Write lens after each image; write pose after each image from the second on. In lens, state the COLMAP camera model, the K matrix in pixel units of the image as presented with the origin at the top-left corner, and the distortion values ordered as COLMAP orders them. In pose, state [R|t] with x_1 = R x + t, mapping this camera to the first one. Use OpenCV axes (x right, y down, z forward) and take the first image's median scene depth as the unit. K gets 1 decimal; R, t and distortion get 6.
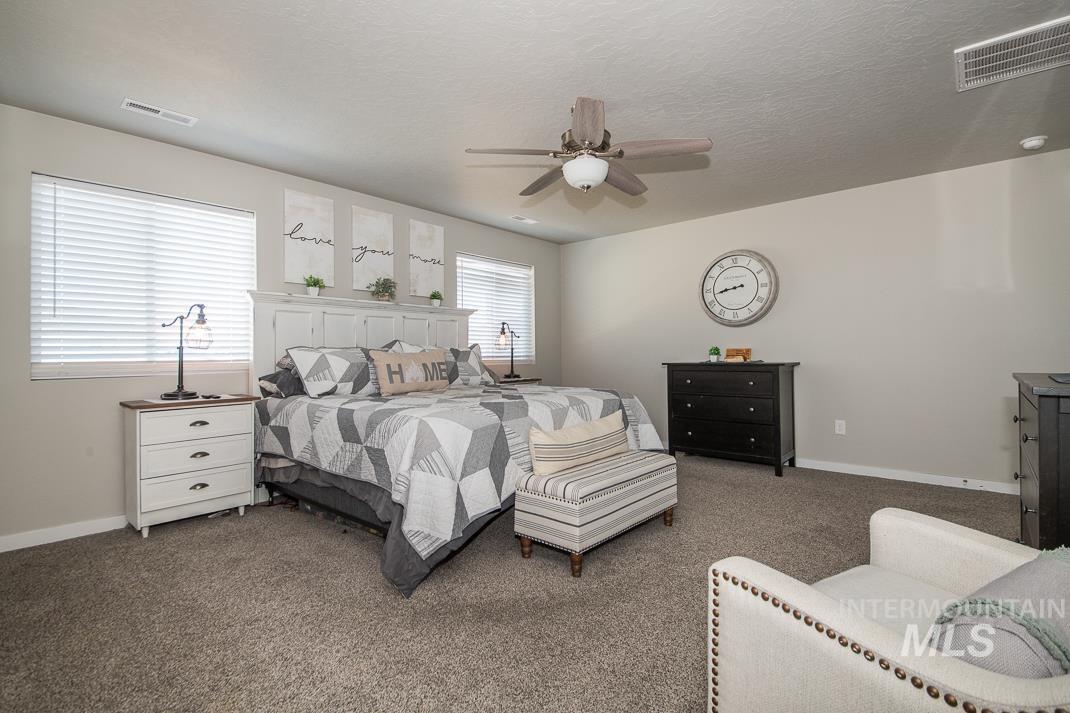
lens RADIAL K [[505.9, 0, 541.4], [0, 505.9, 354.6], [0, 0, 1]] dist [-0.003283, -0.000600]
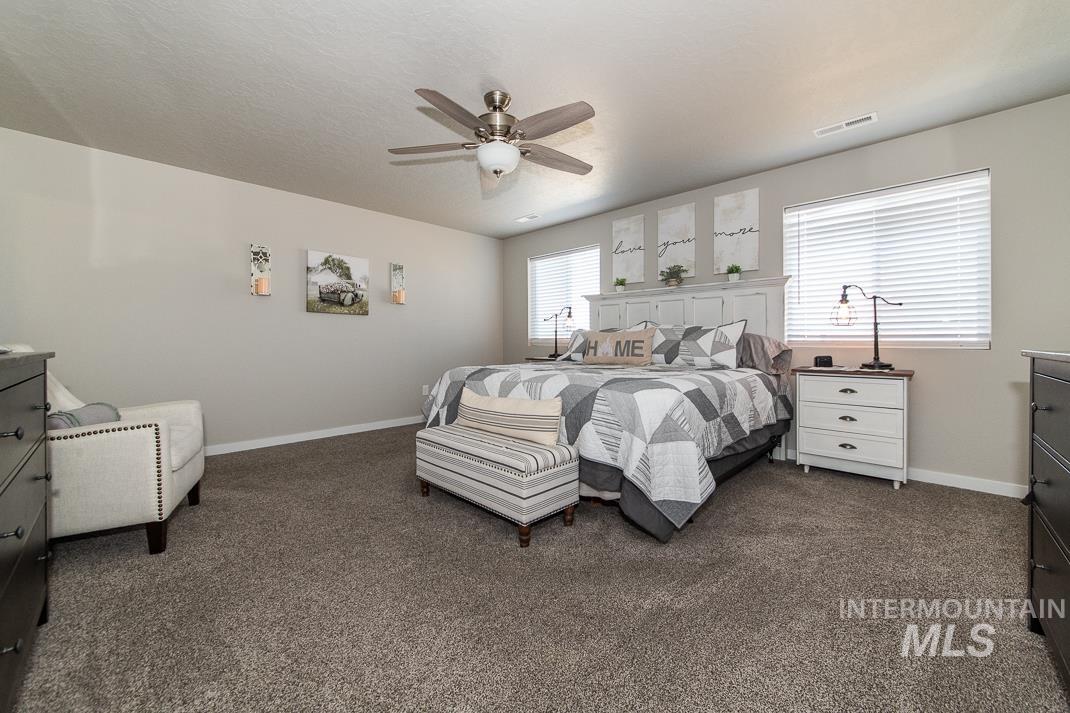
lens RADIAL K [[422.2, 0, 531.3], [0, 422.2, 335.2], [0, 0, 1]] dist [0.001659, 0.000042]
pose [[-0.089484, 0.010384, -0.995934, 0.524442], [0.007923, 0.999921, 0.009713, -0.005466], [0.995957, -0.007021, -0.089559, 0.606596]]
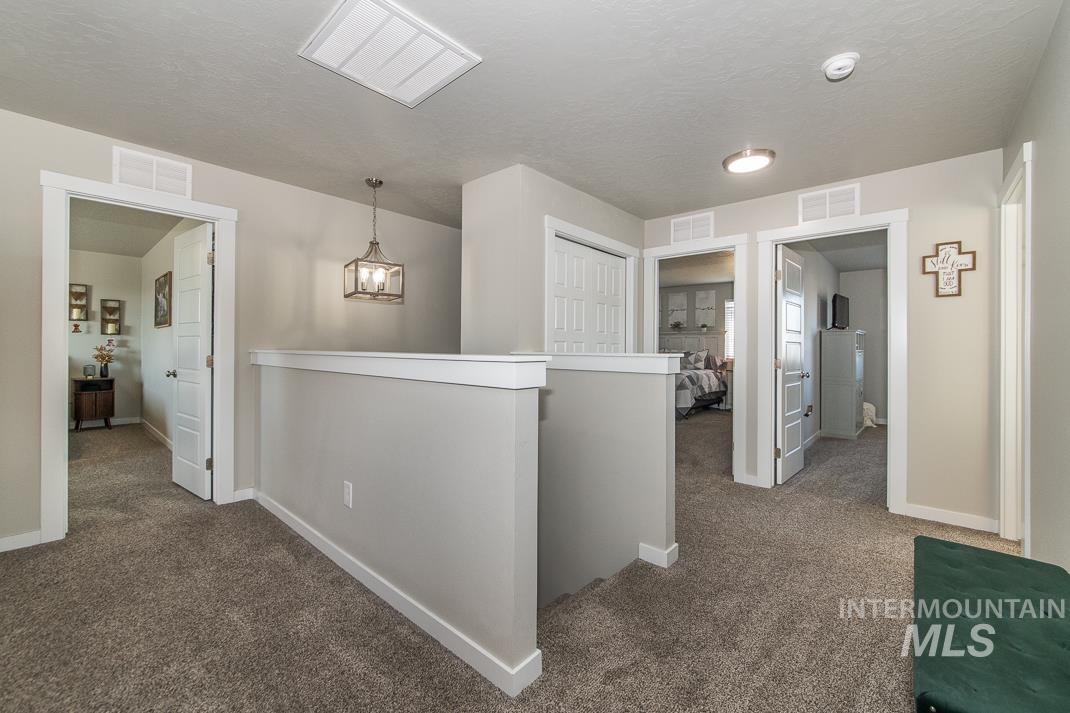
lens RADIAL K [[431.1, 0, 535.0], [0, 431.1, 356.5], [0, 0, 1]] dist [0.000206, -0.000024]
pose [[-0.032542, 0.029693, -0.999029, 1.380140], [0.001476, 0.999559, 0.029660, -0.038931], [0.999469, -0.000509, -0.032572, 0.316723]]
